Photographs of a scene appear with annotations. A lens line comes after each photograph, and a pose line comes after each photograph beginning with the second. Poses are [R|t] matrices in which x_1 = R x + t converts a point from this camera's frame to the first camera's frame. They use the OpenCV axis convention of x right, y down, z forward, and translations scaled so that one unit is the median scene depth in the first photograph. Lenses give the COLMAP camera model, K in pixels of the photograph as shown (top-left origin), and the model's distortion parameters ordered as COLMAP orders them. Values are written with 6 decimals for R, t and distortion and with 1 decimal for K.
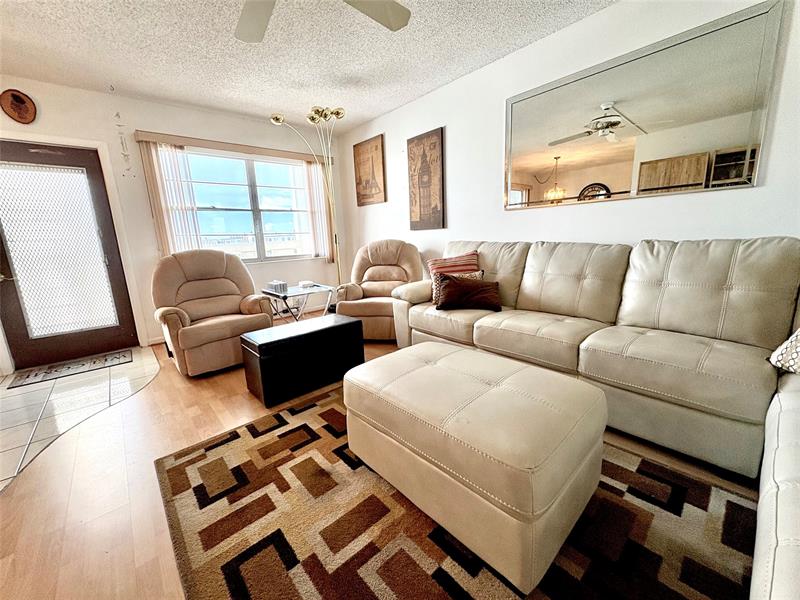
lens RADIAL K [[320.3, 0, 401.9], [0, 320.3, 301.3], [0, 0, 1]] dist [-0.000336, -0.000363]
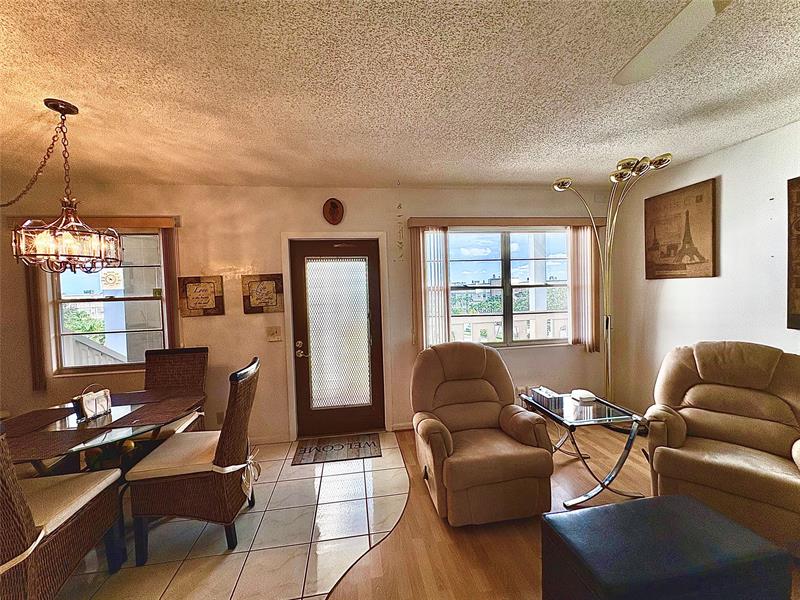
lens RADIAL K [[320.3, 0, 402.5], [0, 320.3, 299.5], [0, 0, 1]] dist [-0.000336, -0.000363]
pose [[0.838896, 0.030530, -0.543434, -0.269206], [-0.111181, 0.986986, -0.116181, -0.144351], [0.532815, 0.157884, 0.831373, 0.167555]]
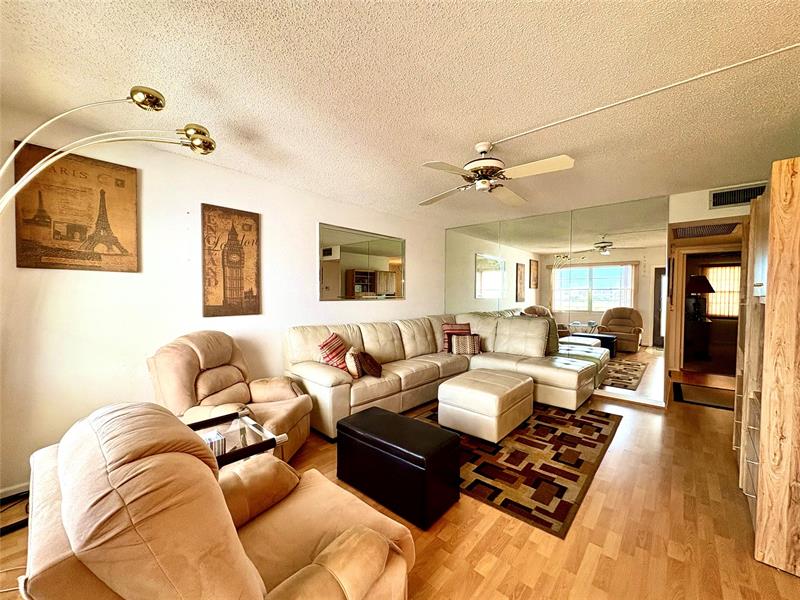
lens RADIAL K [[320.3, 0, 396.4], [0, 320.3, 302.1], [0, 0, 1]] dist [-0.000336, -0.000363]
pose [[-0.105628, 0.013950, 0.994308, -0.845692], [0.197826, 0.980210, 0.007263, -0.192035], [-0.974529, 0.197467, -0.106298, 0.707496]]
